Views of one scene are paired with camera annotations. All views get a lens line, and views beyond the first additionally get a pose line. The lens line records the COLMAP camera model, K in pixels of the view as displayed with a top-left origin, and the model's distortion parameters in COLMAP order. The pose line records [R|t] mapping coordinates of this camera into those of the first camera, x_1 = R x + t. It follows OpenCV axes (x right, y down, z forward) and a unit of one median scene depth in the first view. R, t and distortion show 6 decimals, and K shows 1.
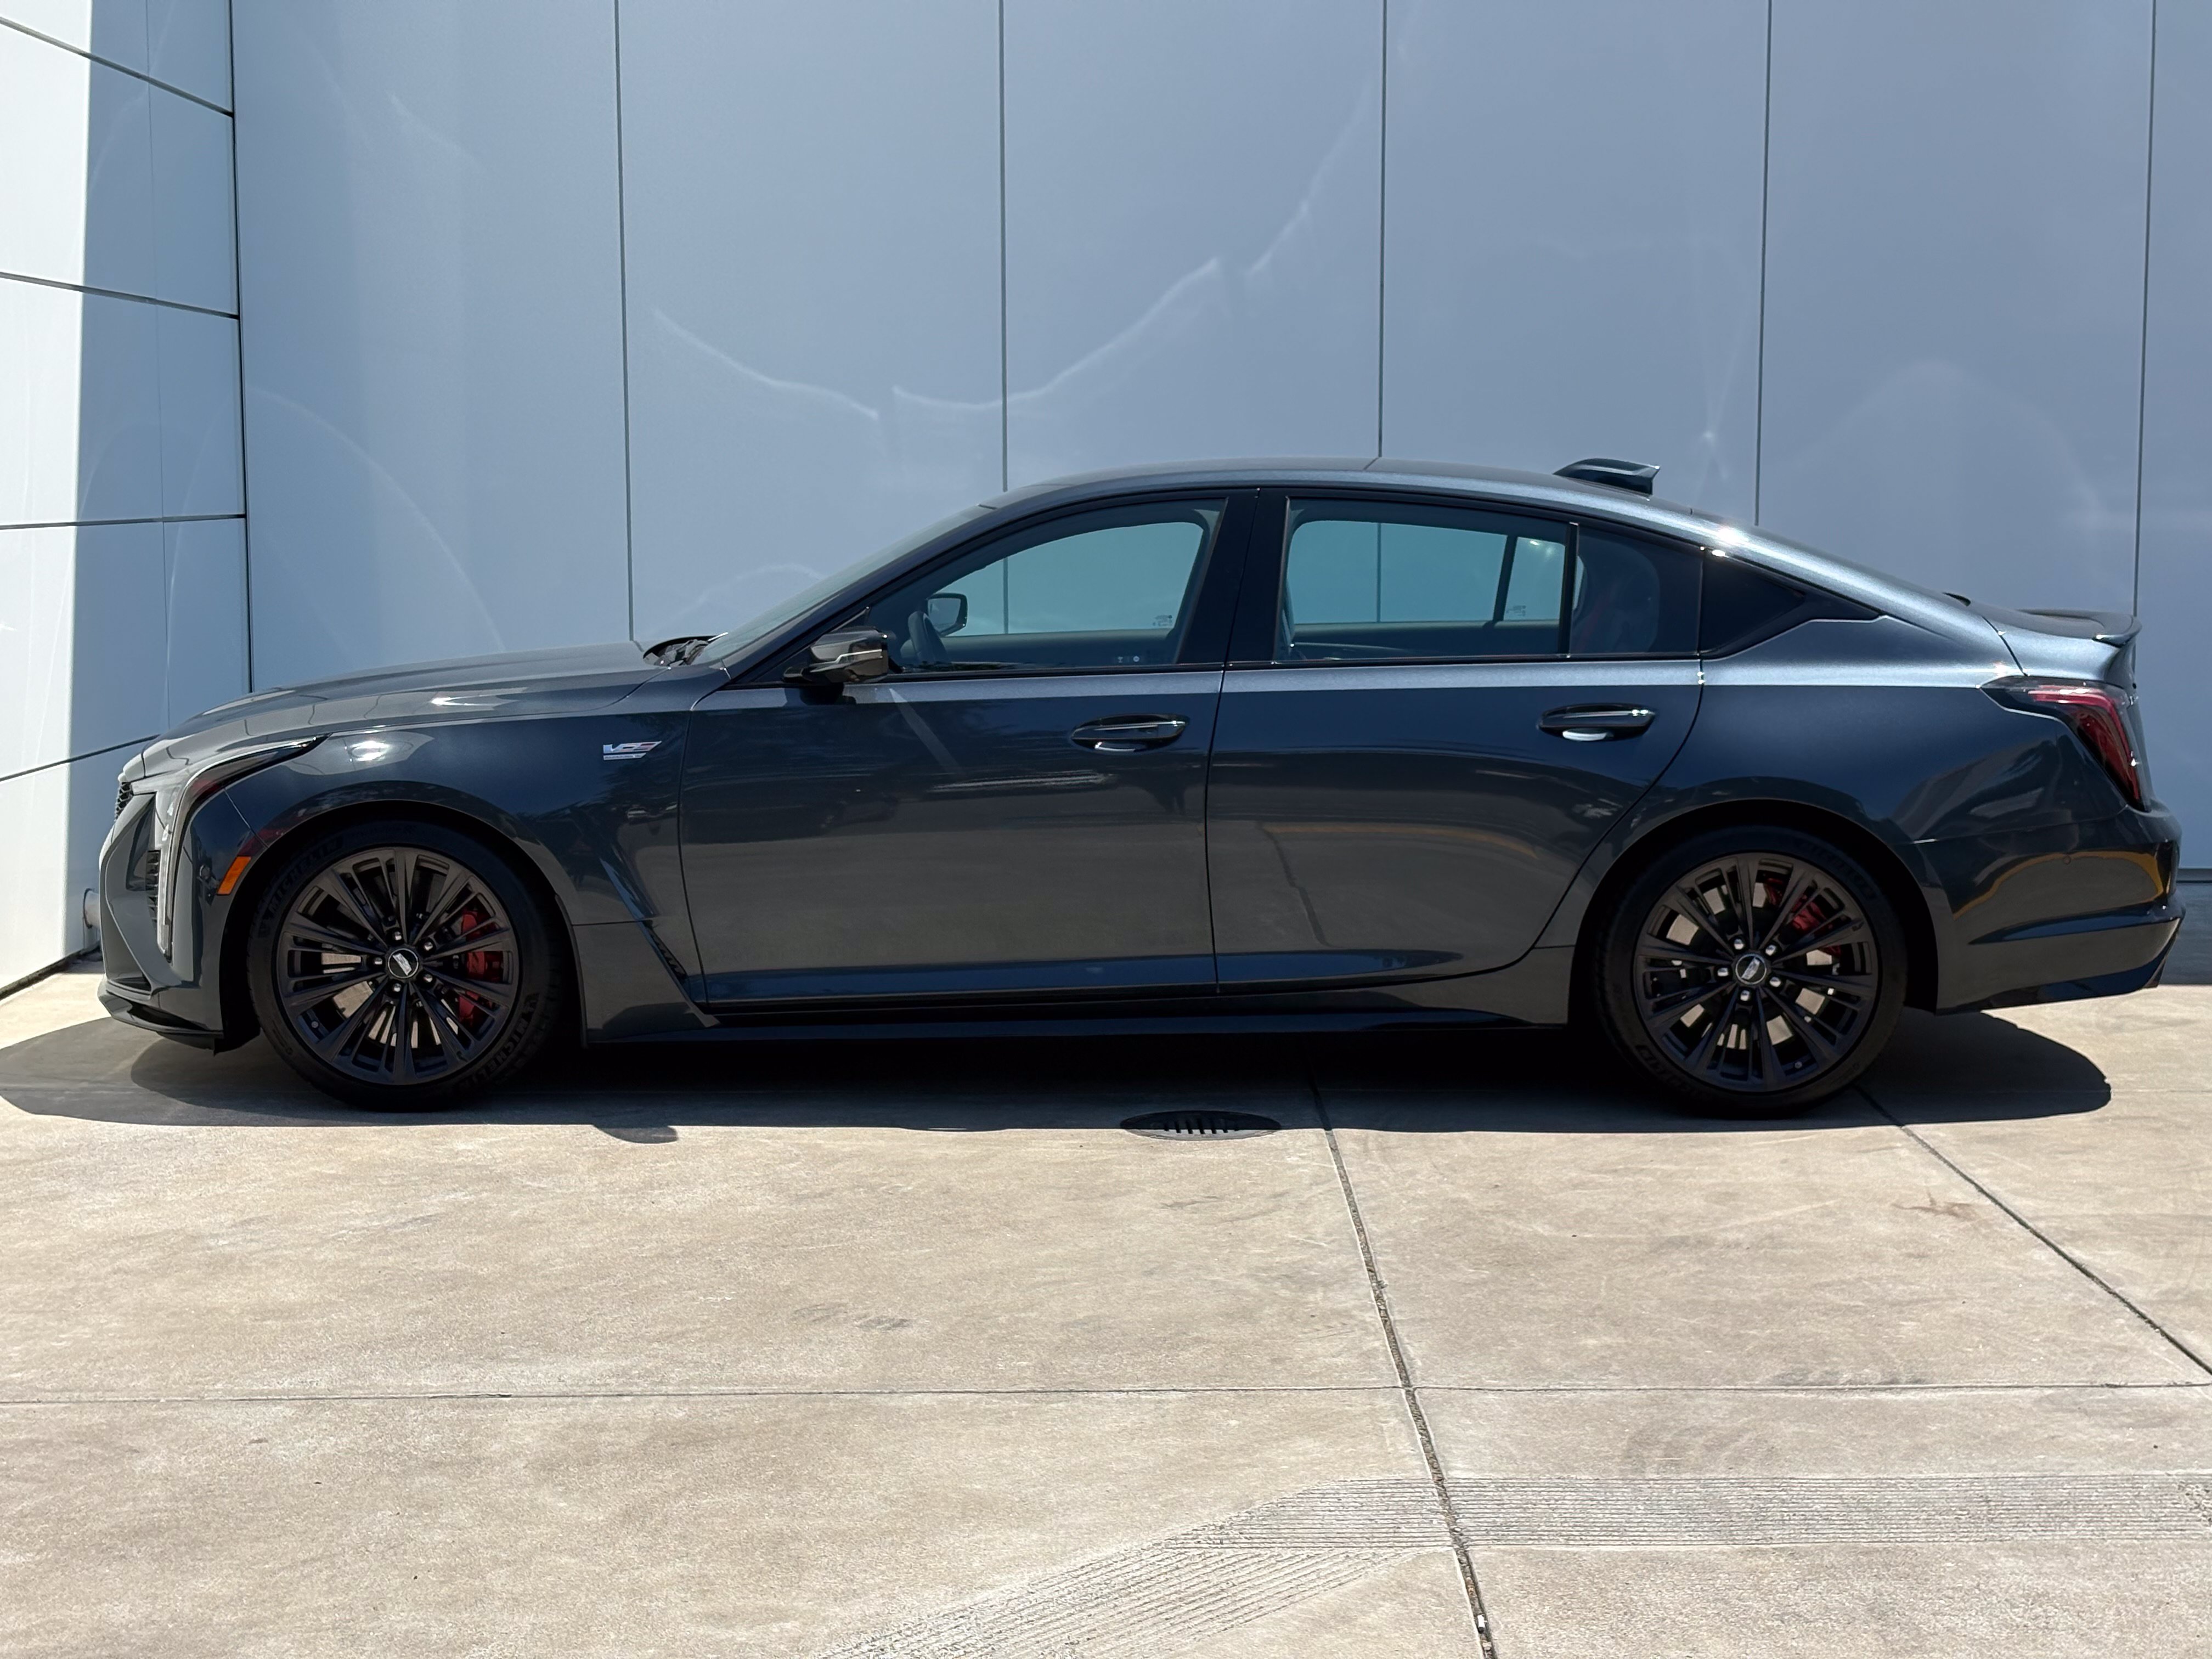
lens RADIAL K [[3369.8, 0, 1106.0], [0, 3369.8, 829.5], [0, 0, 1]] dist [0.248650, -1.040735]
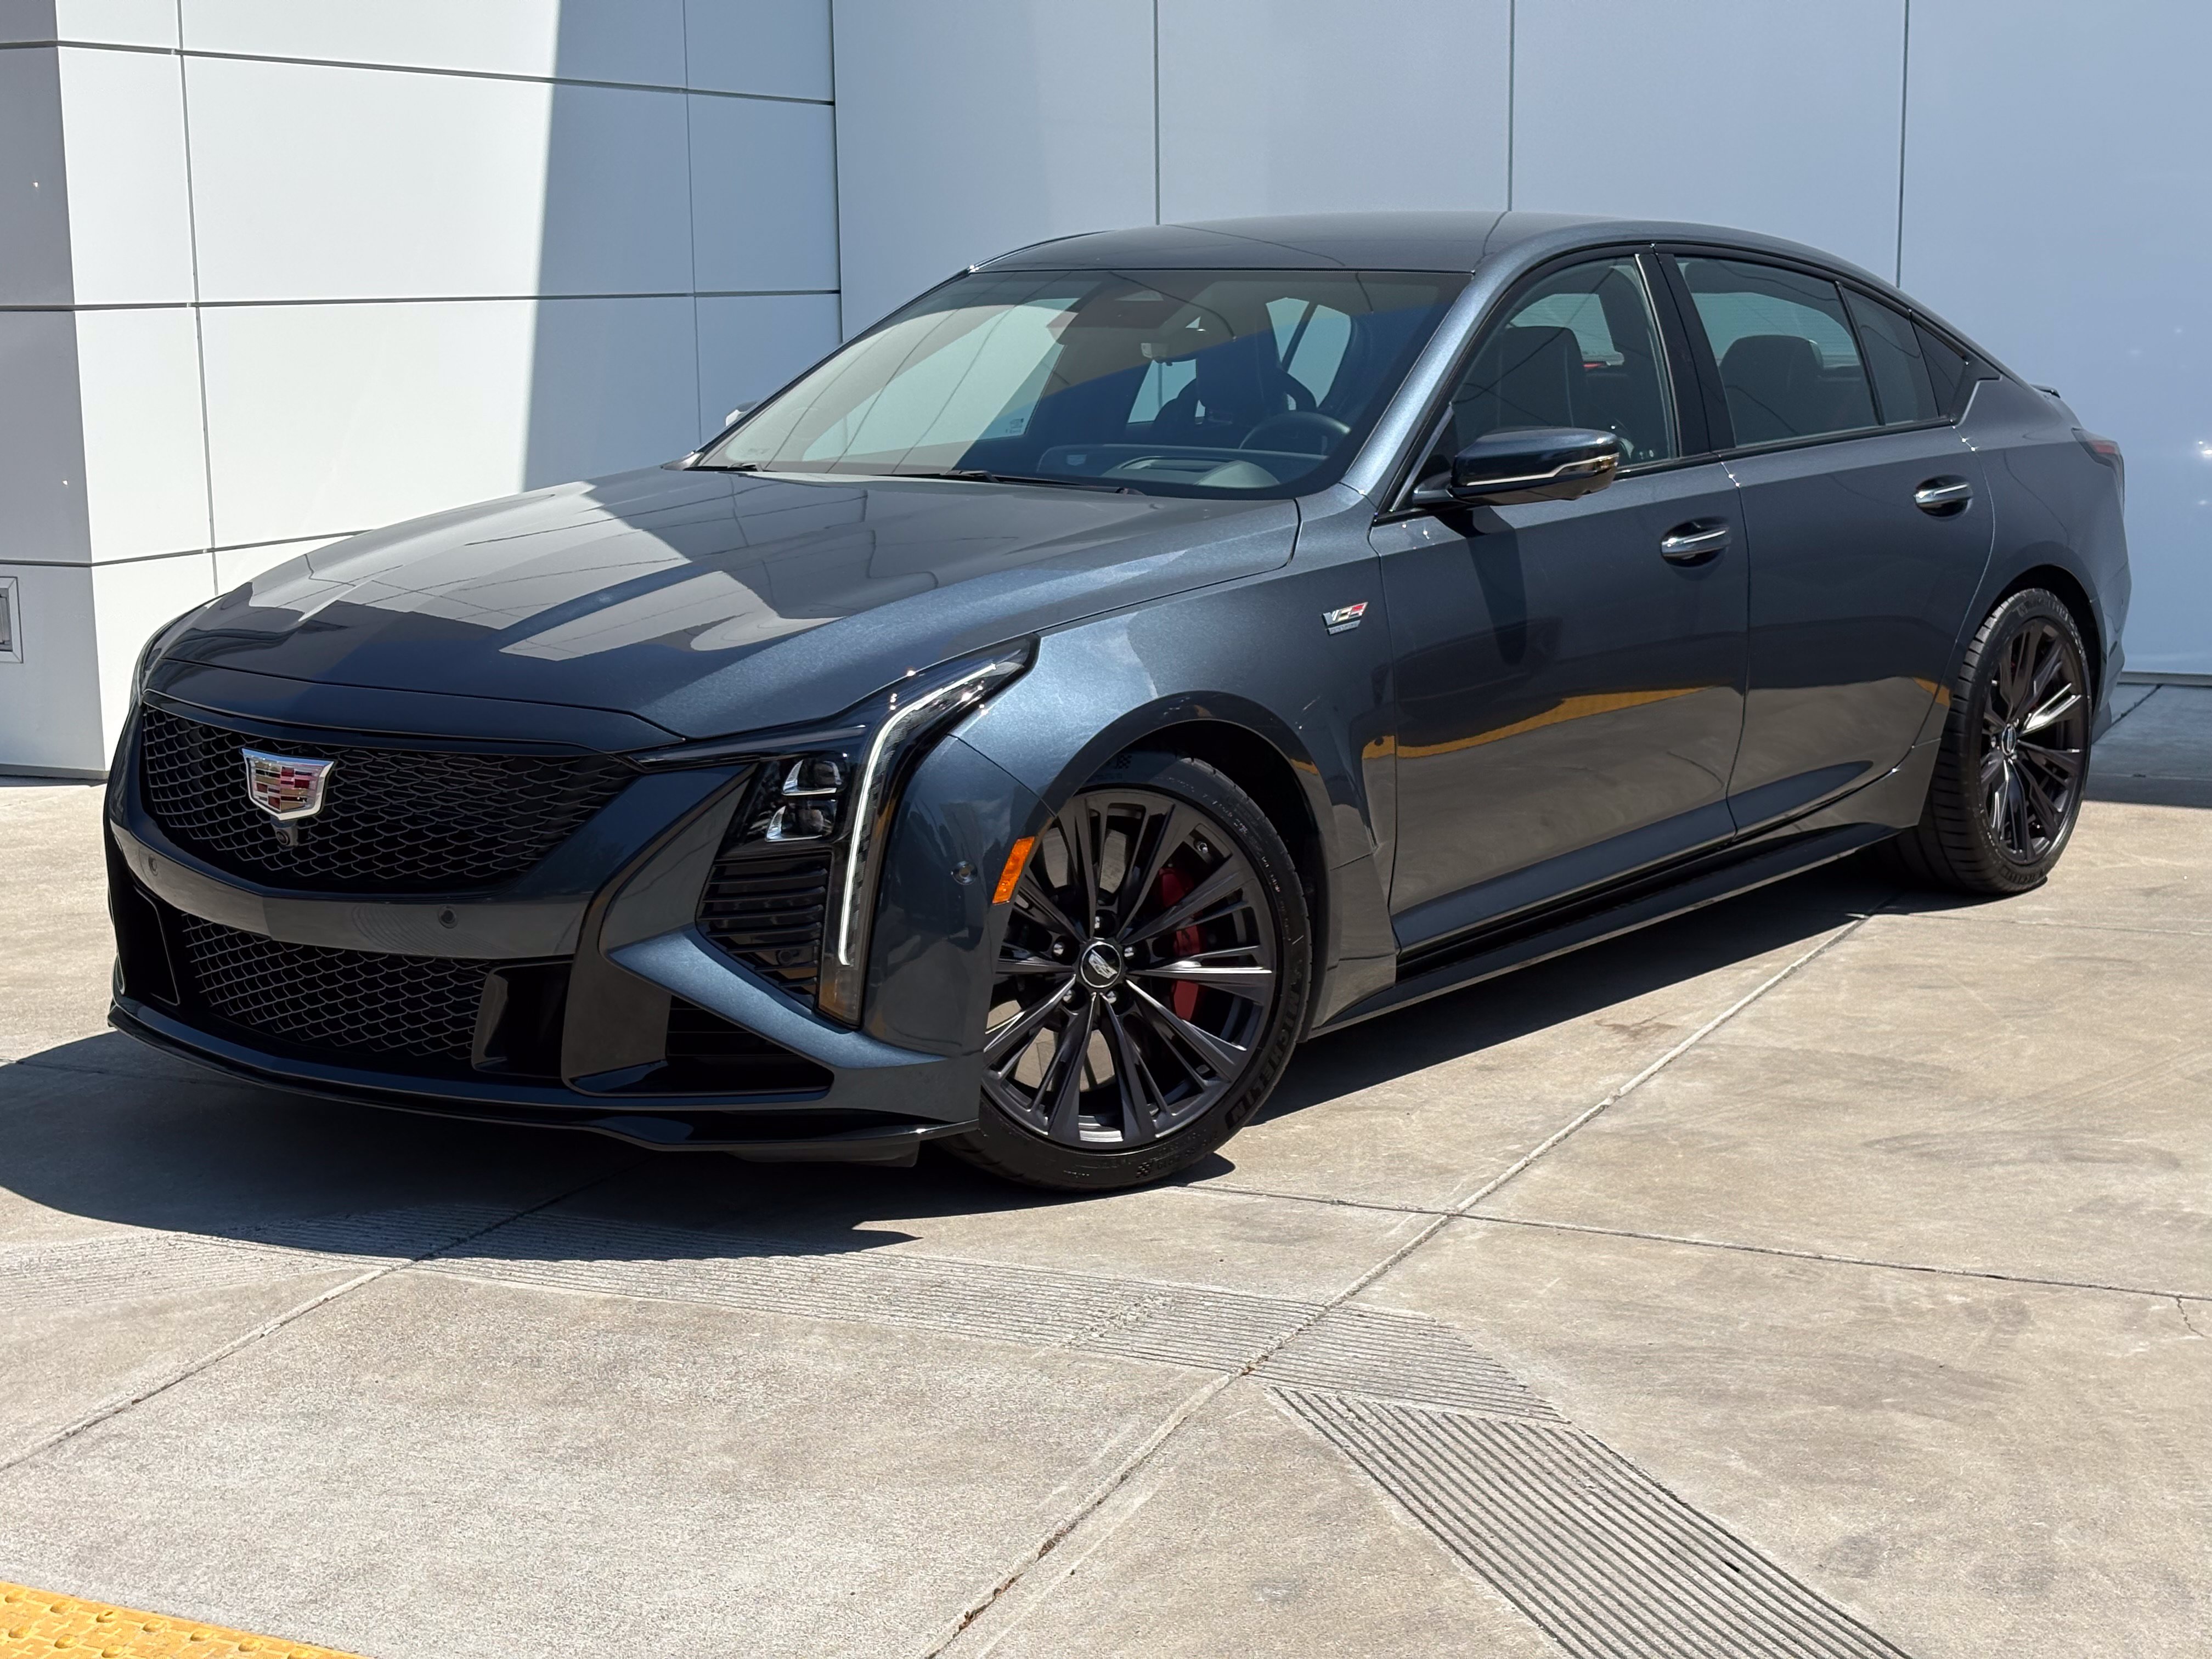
lens RADIAL K [[3369.8, 0, 1106.0], [0, 3369.8, 829.5], [0, 0, 1]] dist [0.248650, -1.040735]
pose [[0.906501, 0.061985, -0.417628, 0.431558], [-0.034909, 0.996781, 0.072169, -0.004426], [0.420757, -0.050843, 0.905747, 0.087369]]
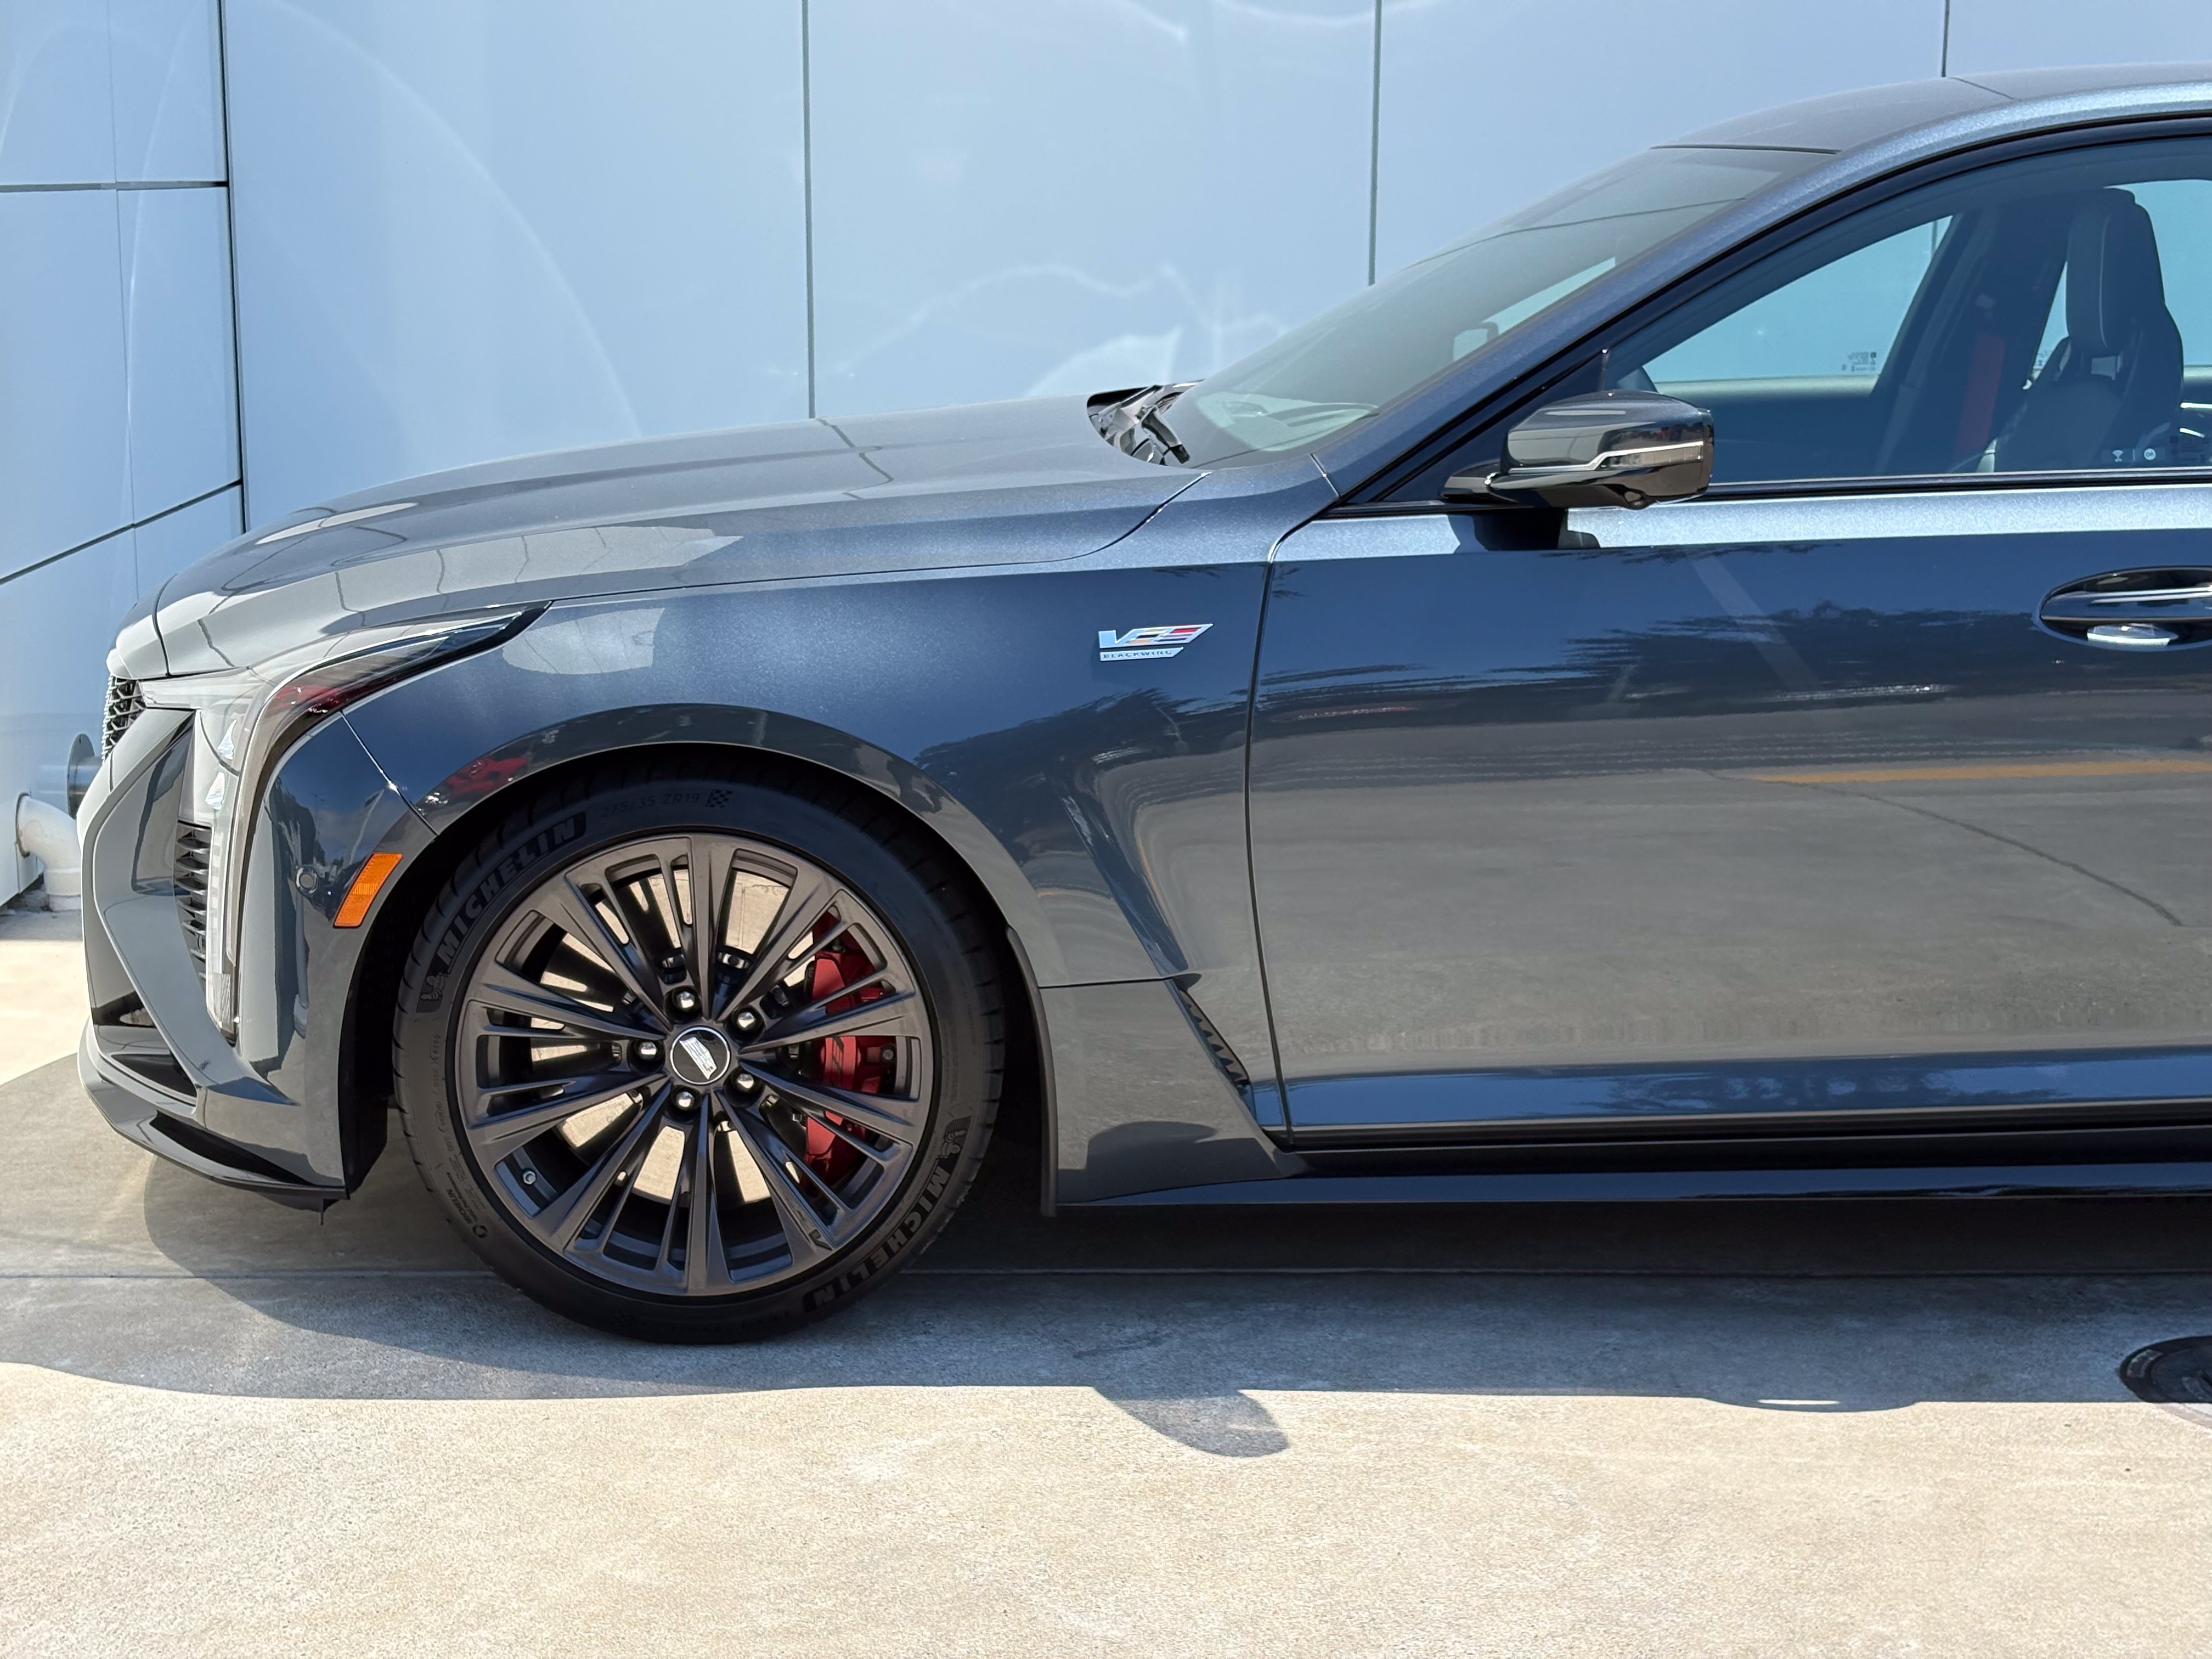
lens RADIAL K [[3369.8, 0, 1106.0], [0, 3369.8, 829.5], [0, 0, 1]] dist [0.248650, -1.040735]
pose [[0.999210, -0.000511, 0.039726, -0.166449], [-0.002947, 0.996211, 0.086924, -0.038943], [-0.039619, -0.086972, 0.995423, 0.496189]]
